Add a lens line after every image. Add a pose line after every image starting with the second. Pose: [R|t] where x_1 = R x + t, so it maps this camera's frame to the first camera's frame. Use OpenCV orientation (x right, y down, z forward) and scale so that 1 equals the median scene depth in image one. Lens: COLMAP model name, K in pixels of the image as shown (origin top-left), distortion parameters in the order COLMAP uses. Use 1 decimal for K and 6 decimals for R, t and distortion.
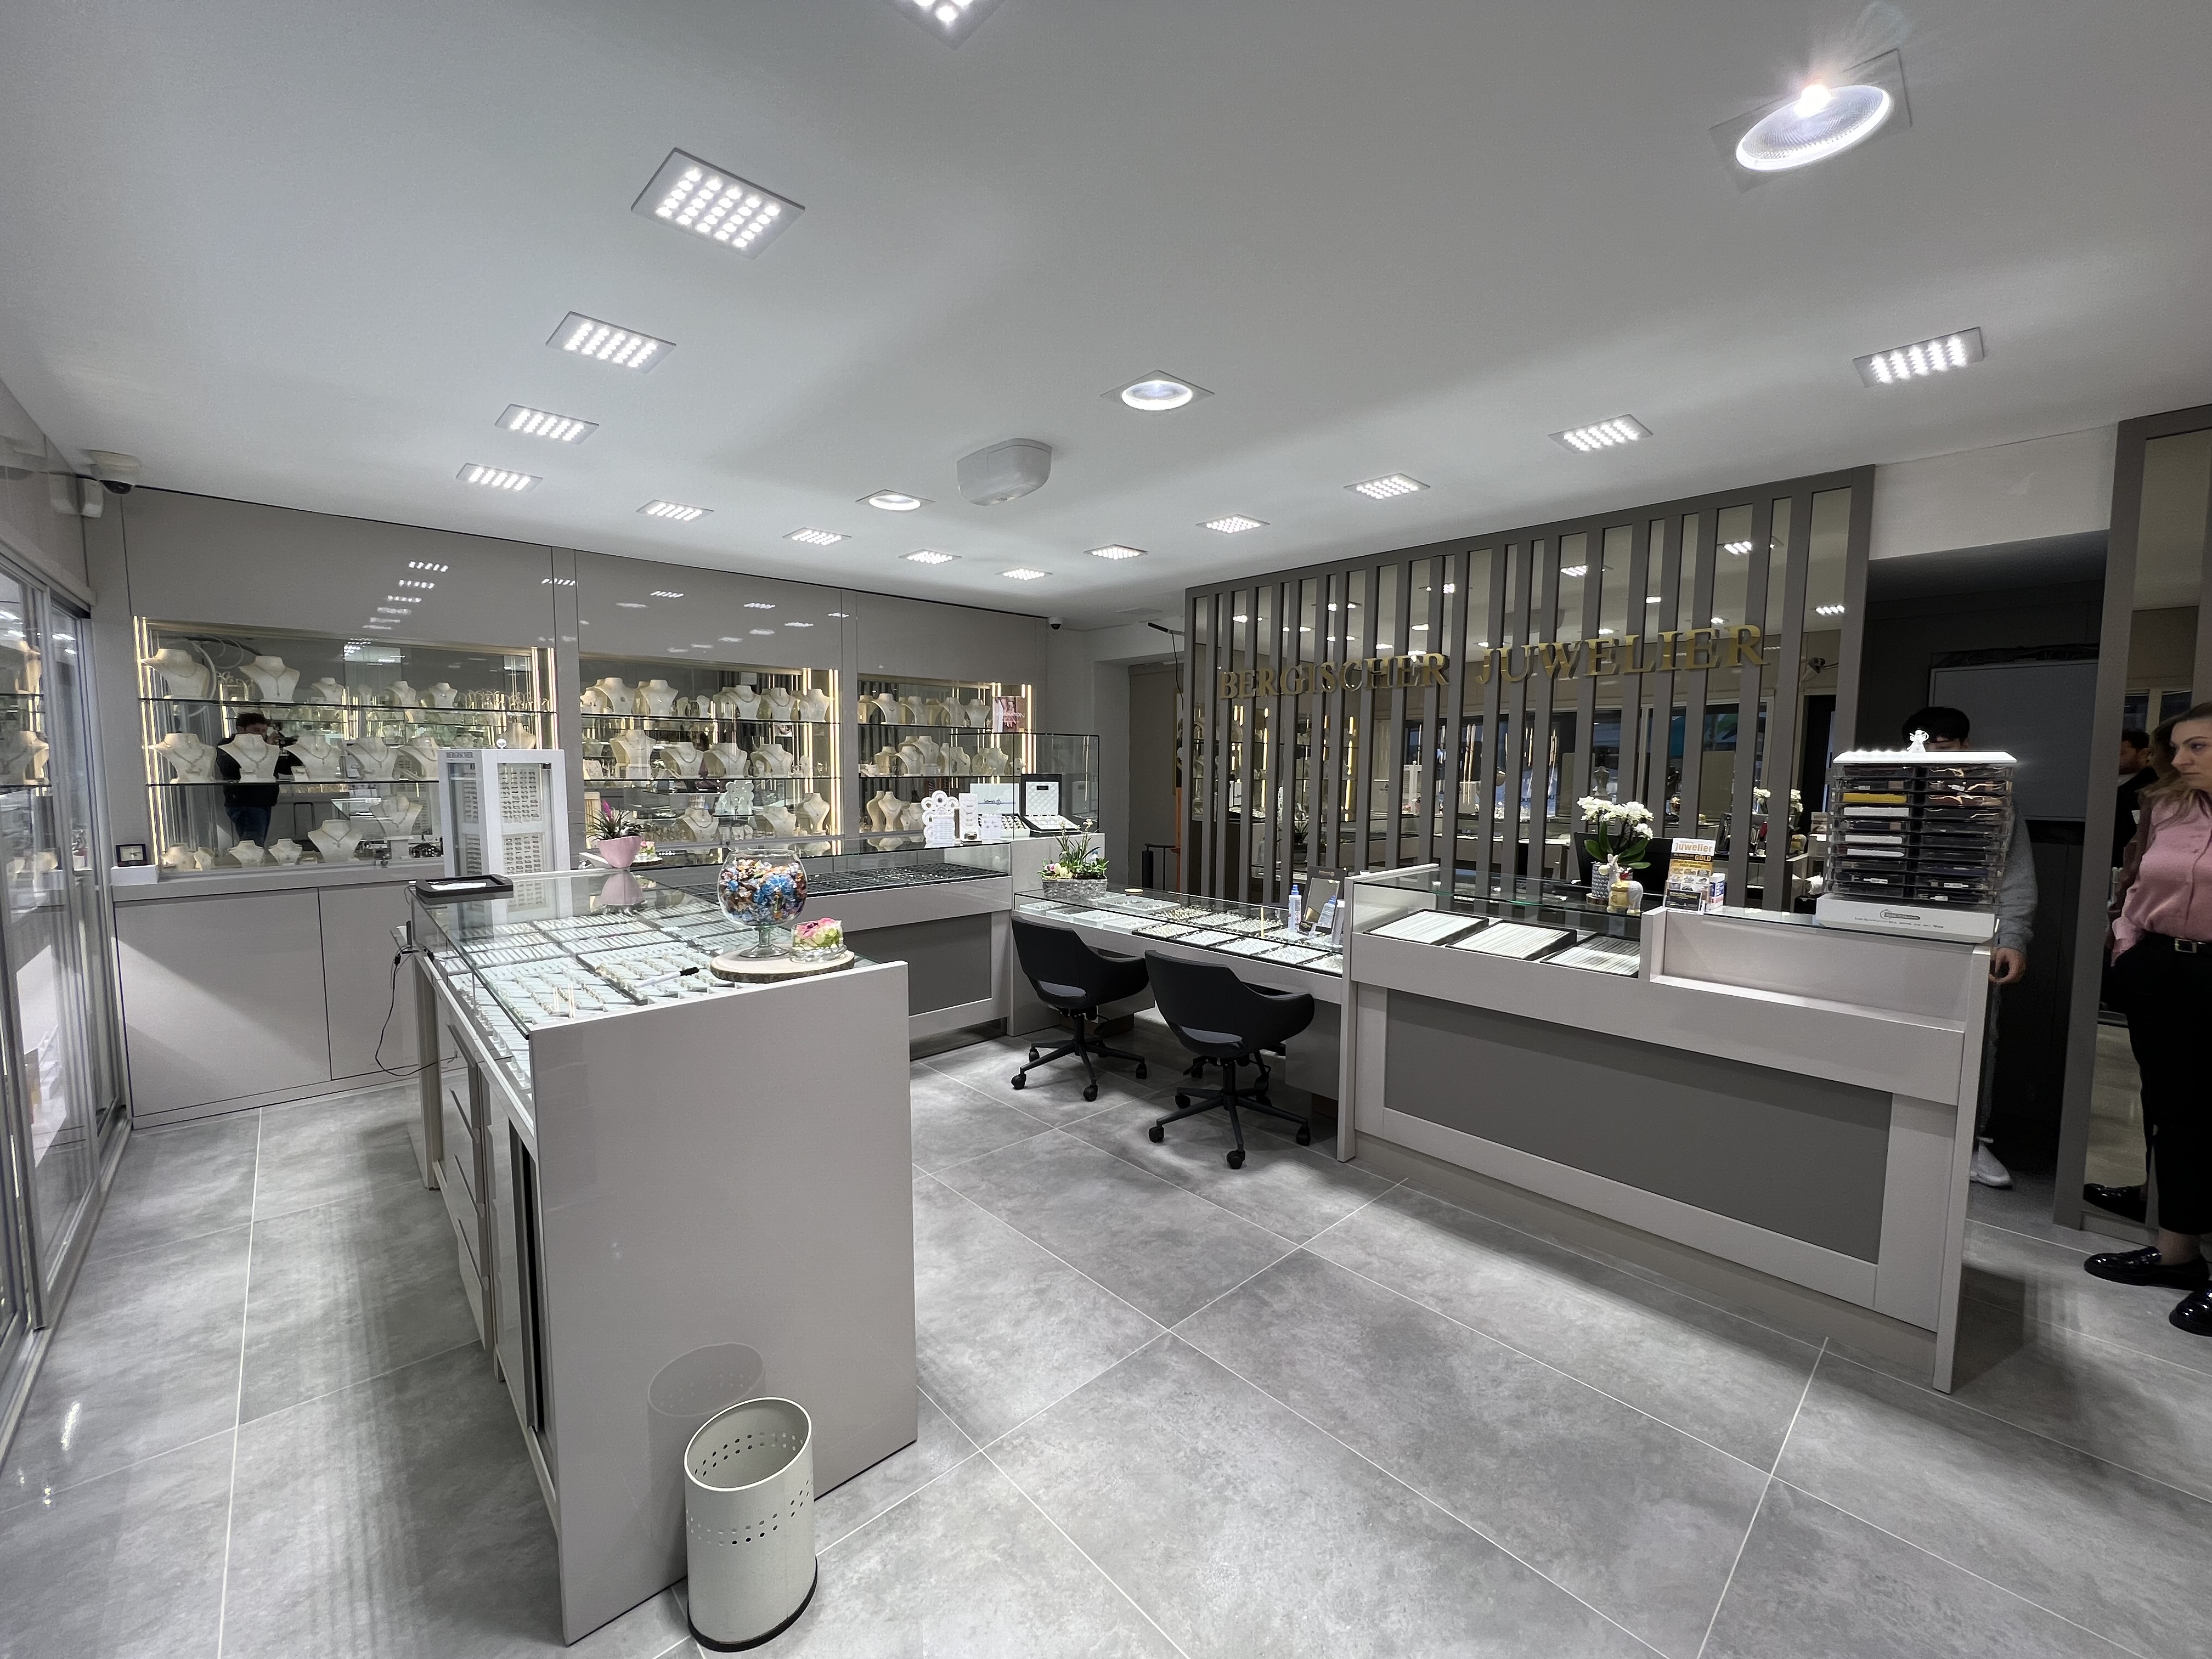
lens RADIAL K [[879.3, 0, 1111.4], [0, 879.3, 830.2], [0, 0, 1]] dist [-0.001368, 0.000382]
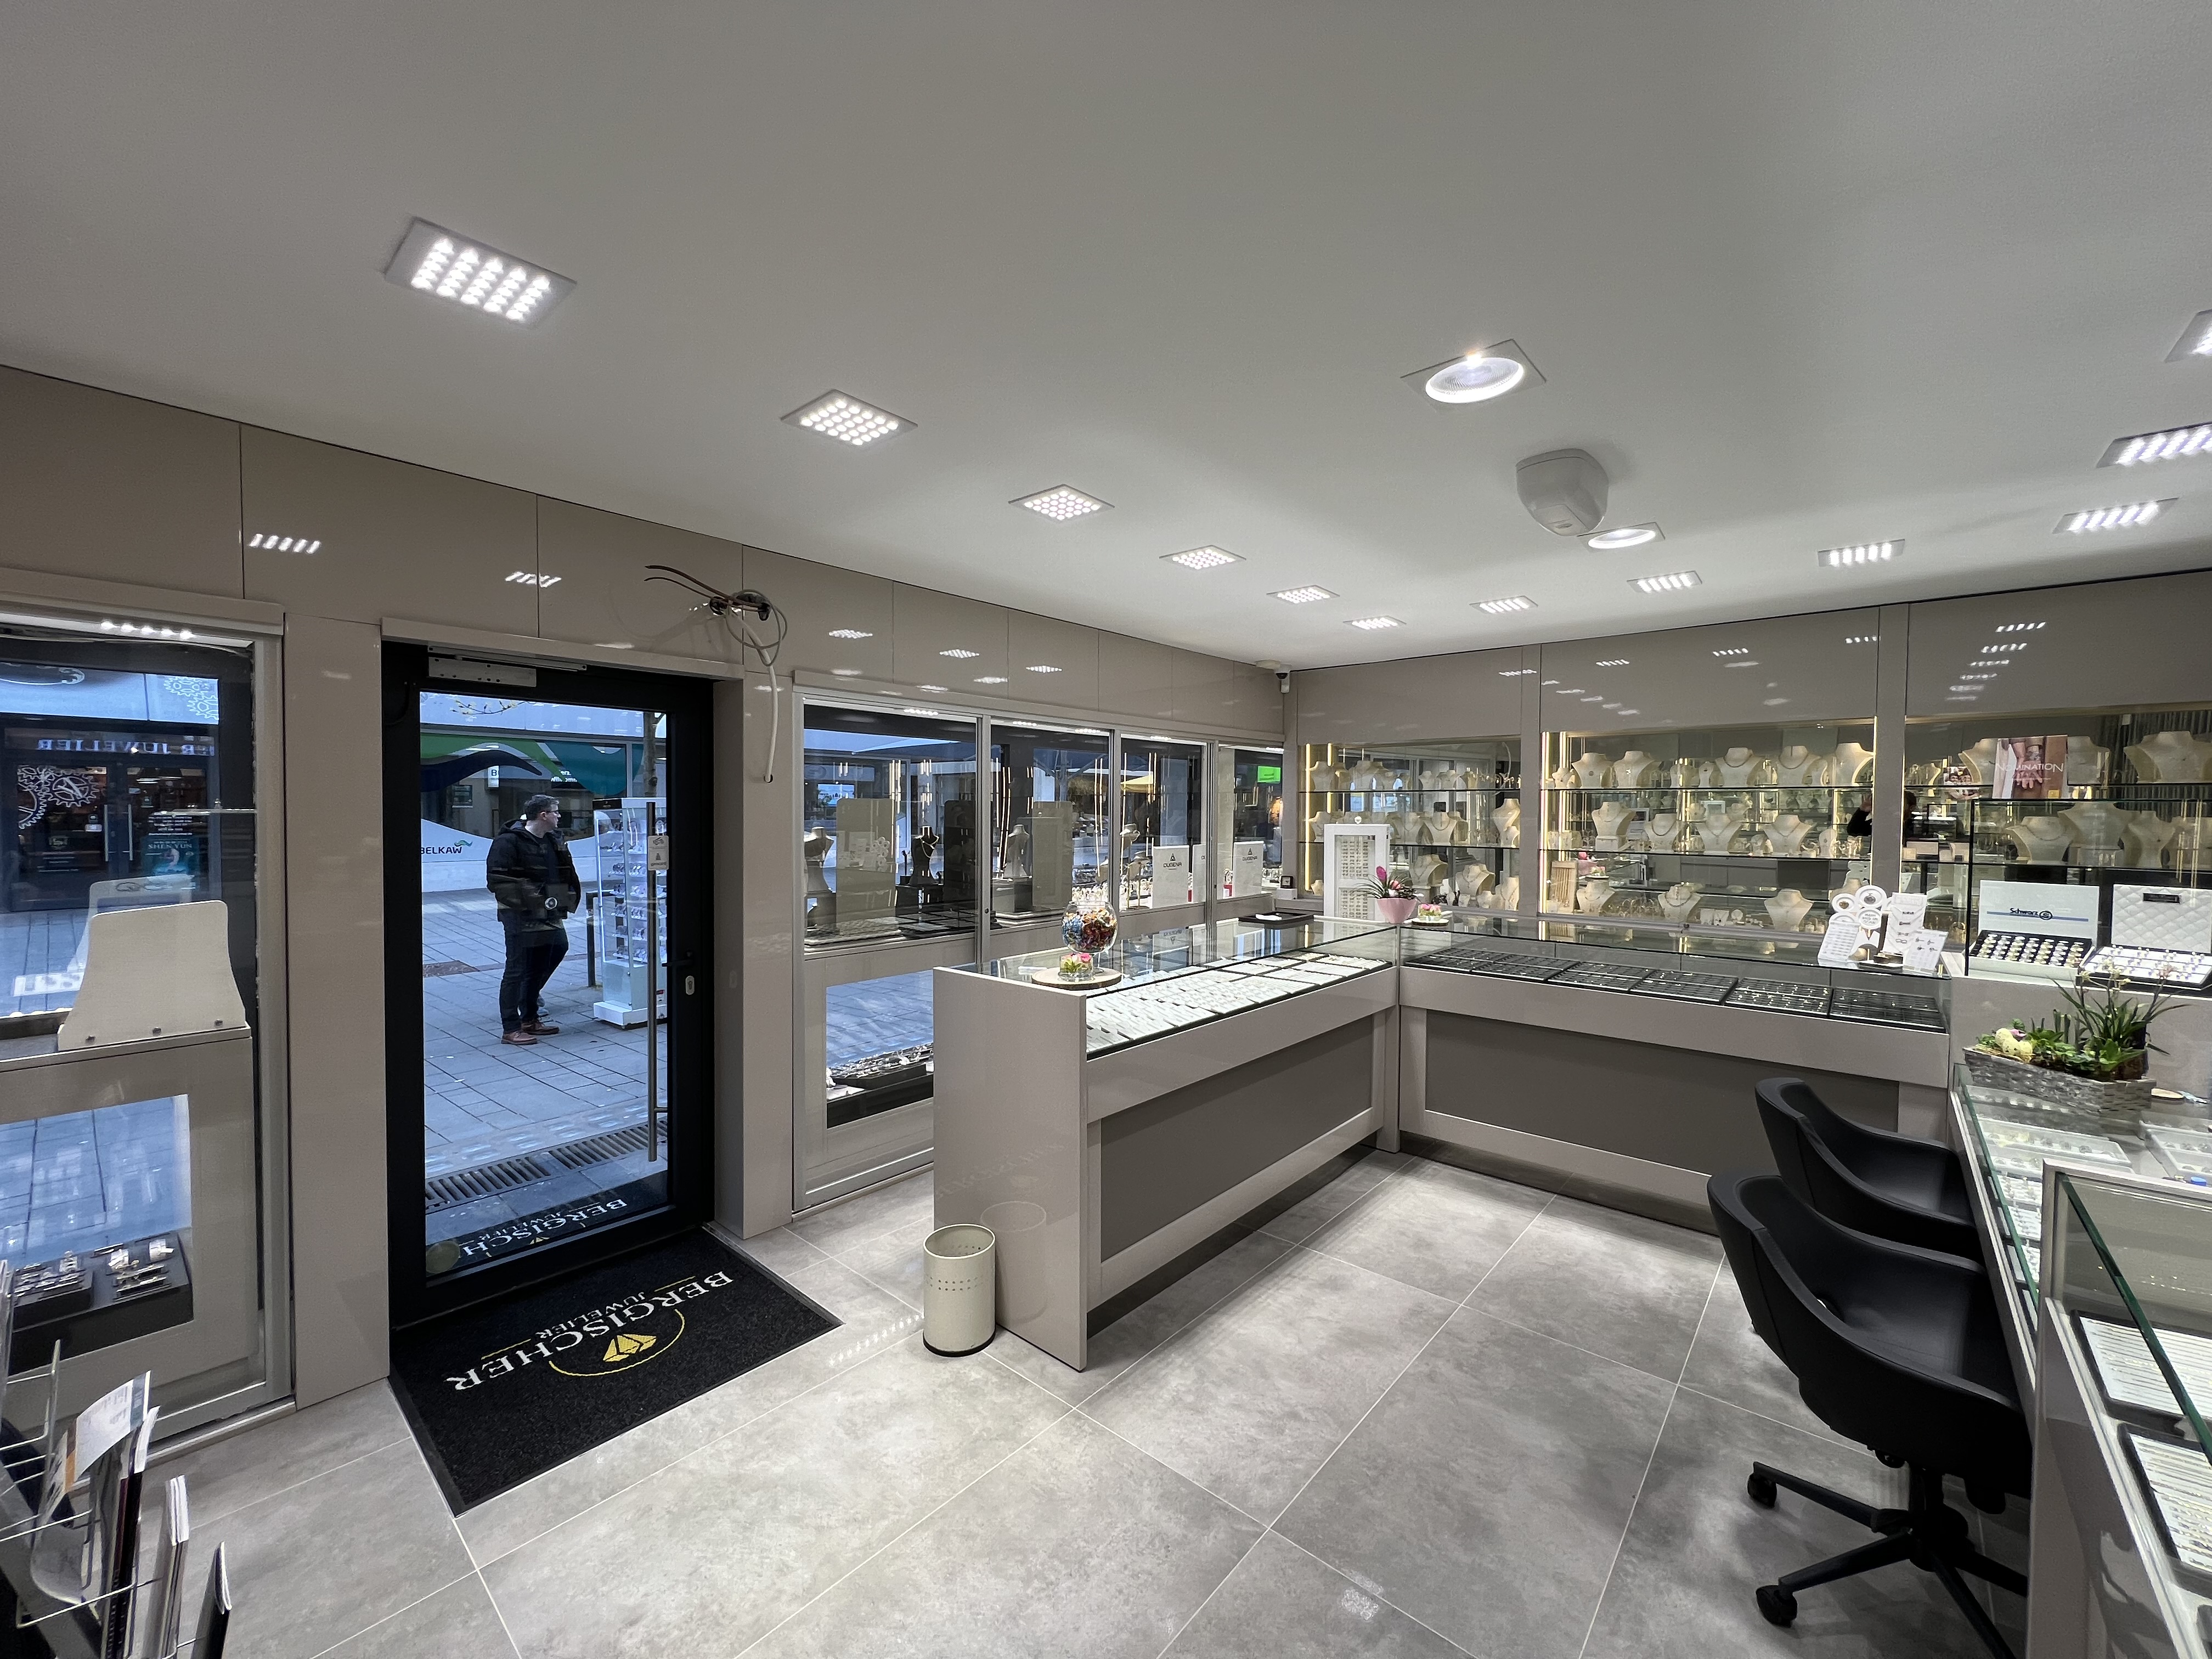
lens RADIAL K [[879.3, 0, 1111.6], [0, 879.3, 828.8], [0, 0, 1]] dist [-0.001368, 0.000382]
pose [[0.102672, 0.015483, -0.994595, 0.629038], [-0.085666, 0.996302, 0.006666, -0.064253], [0.991020, 0.084518, 0.103619, 0.509833]]
